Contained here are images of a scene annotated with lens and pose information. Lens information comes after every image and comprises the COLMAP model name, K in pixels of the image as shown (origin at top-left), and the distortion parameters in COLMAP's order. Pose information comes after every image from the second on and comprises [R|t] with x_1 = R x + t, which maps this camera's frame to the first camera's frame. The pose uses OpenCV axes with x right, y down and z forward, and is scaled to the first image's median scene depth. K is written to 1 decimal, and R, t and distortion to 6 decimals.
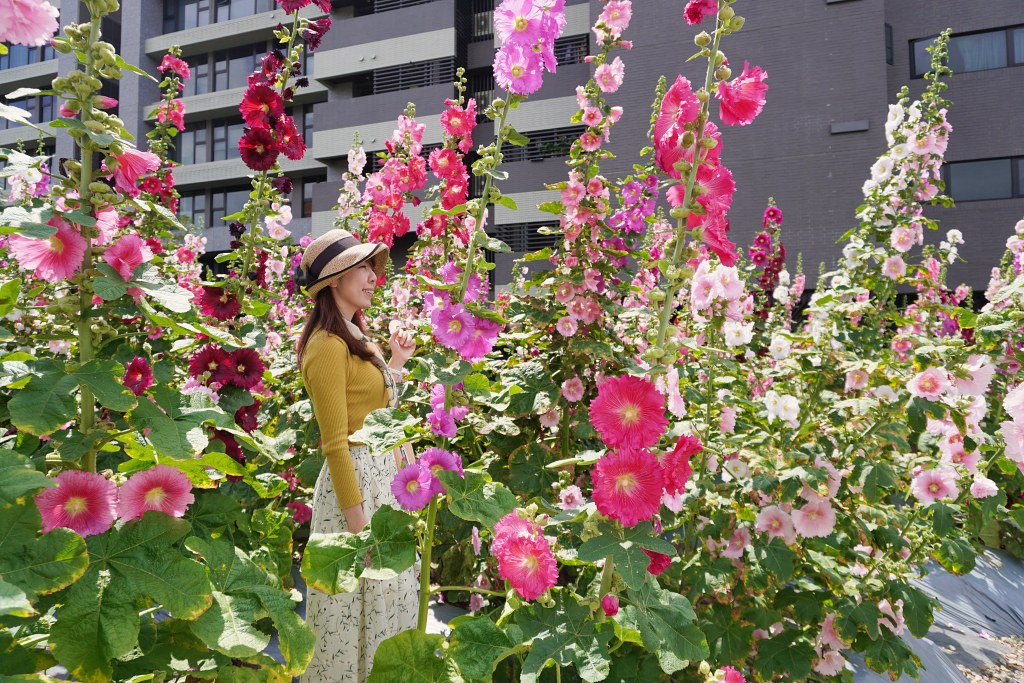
lens RADIAL K [[724.7, 0, 540.8], [0, 724.7, 317.9], [0, 0, 1]] dist [0.040453, -0.001925]
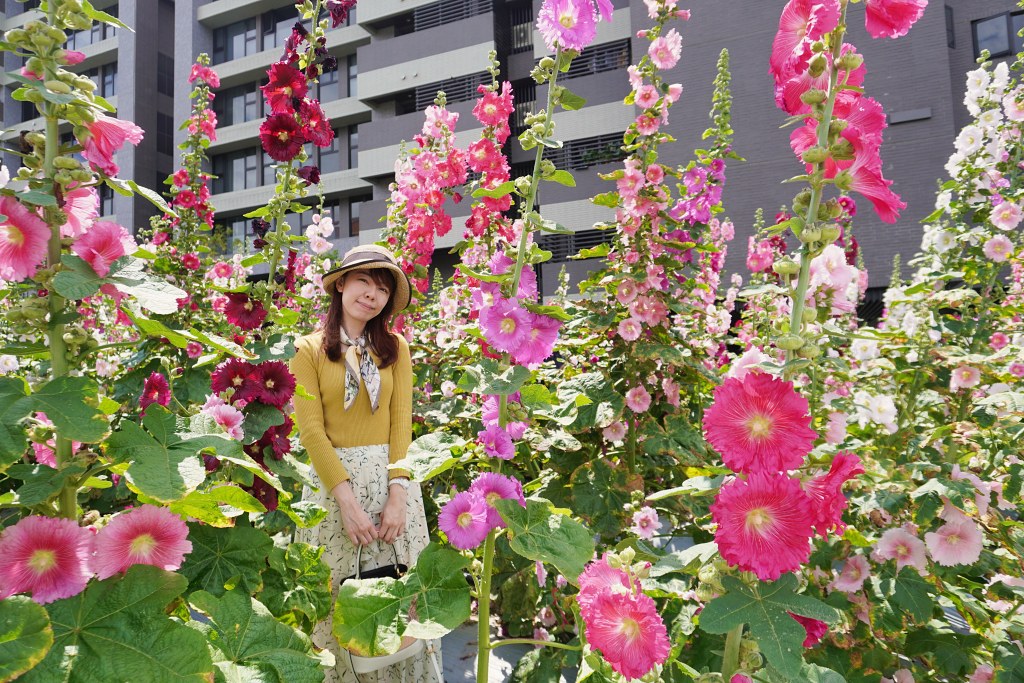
lens RADIAL K [[711.6, 0, 536.9], [0, 711.6, 342.9], [0, 0, 1]] dist [-0.001954, 0.001070]
pose [[0.996651, -0.036890, -0.072974, -0.014559], [0.037963, 0.999190, 0.013379, 0.011977], [0.072421, -0.016104, 0.997244, 0.105664]]
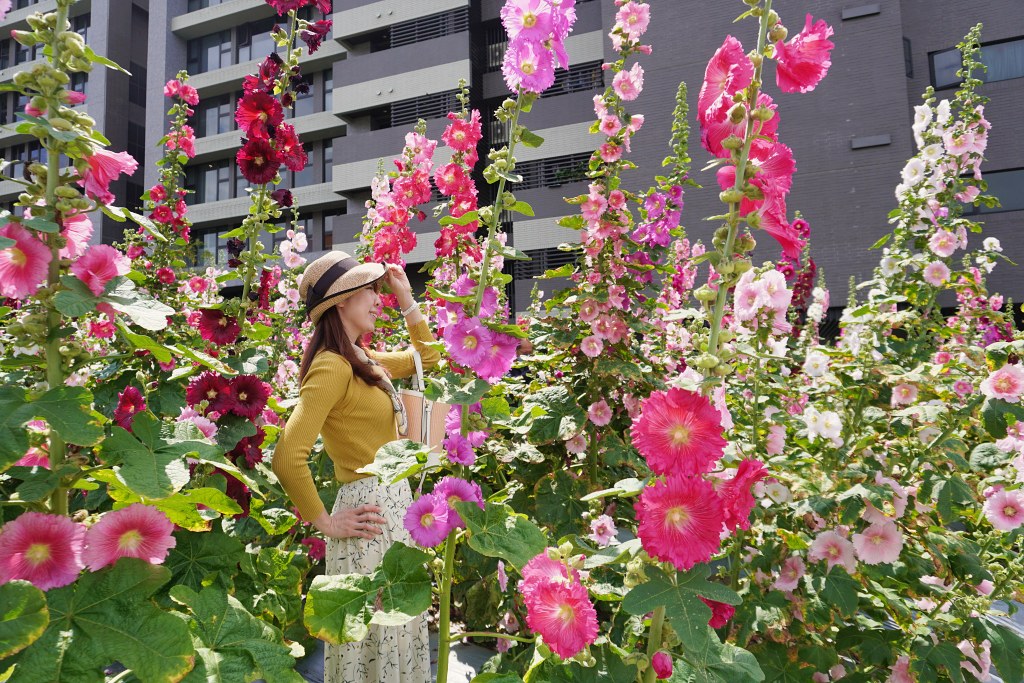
lens RADIAL K [[715.3, 0, 538.8], [0, 715.3, 342.1], [0, 0, 1]] dist [0.006060, 0.003832]
pose [[0.999034, -0.028180, -0.033715, -0.001383], [0.027949, 0.999583, -0.007313, 0.011070], [0.033907, 0.006363, 0.999405, 0.061625]]
